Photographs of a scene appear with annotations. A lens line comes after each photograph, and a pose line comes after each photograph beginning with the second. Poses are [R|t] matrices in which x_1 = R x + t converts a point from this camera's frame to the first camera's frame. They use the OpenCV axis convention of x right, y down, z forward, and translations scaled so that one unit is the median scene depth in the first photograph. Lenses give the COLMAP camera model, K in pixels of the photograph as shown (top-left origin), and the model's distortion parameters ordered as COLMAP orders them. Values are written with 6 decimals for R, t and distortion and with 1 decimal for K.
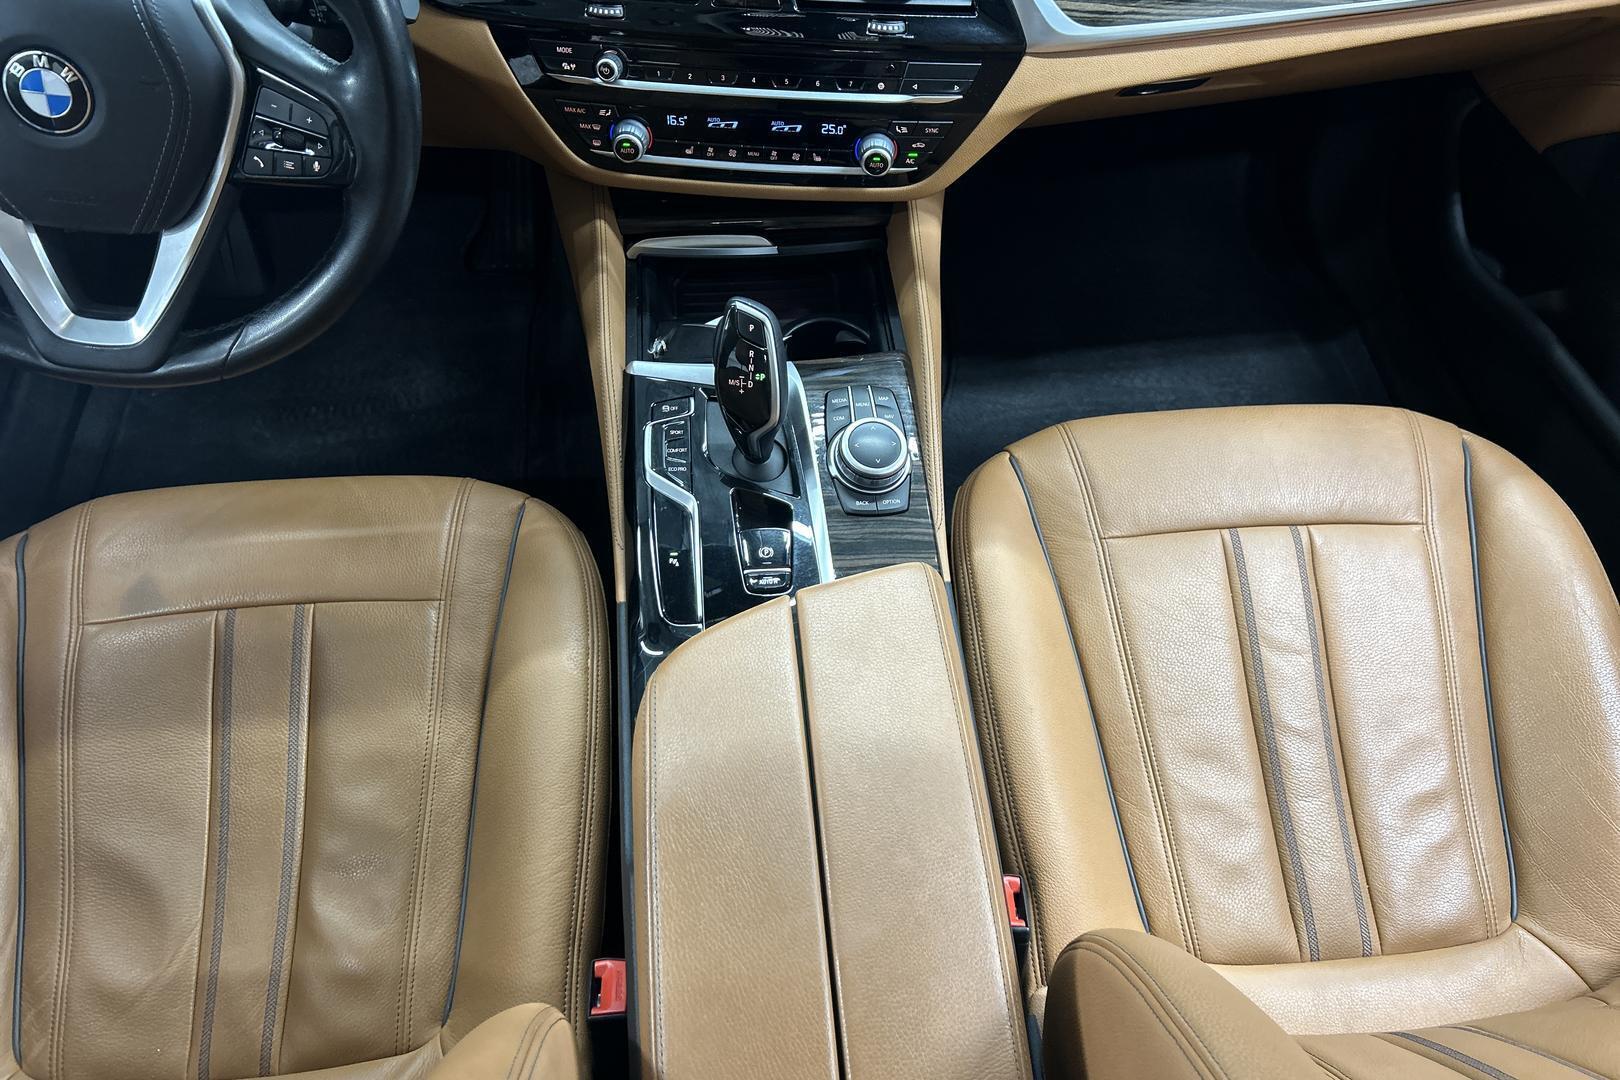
lens RADIAL K [[1188.4, 0, 814.5], [0, 1188.4, 529.5], [0, 0, 1]] dist [0.037880, -0.001018]
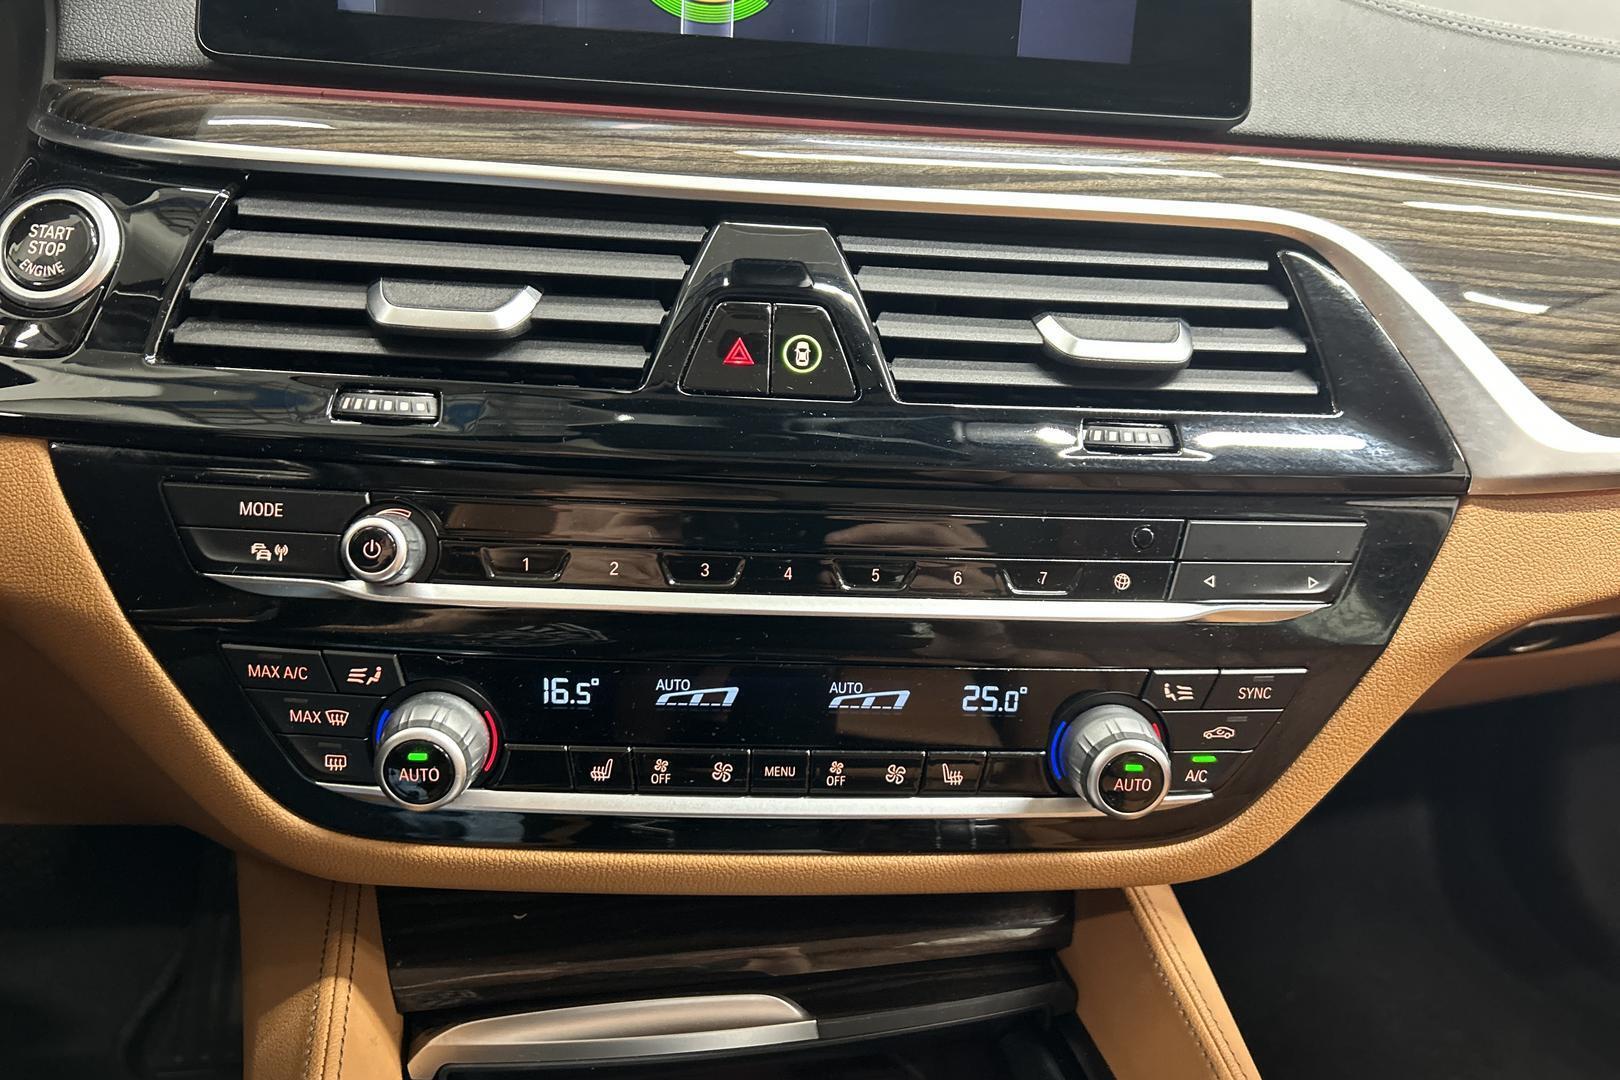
lens RADIAL K [[1188.4, 0, 805.8], [0, 1188.4, 529.3], [0, 0, 1]] dist [0.037880, -0.001018]
pose [[0.994009, -0.015319, 0.108222, -0.082392], [0.070991, 0.843338, -0.532674, -0.185891], [-0.083108, 0.537165, 0.839373, 0.663984]]
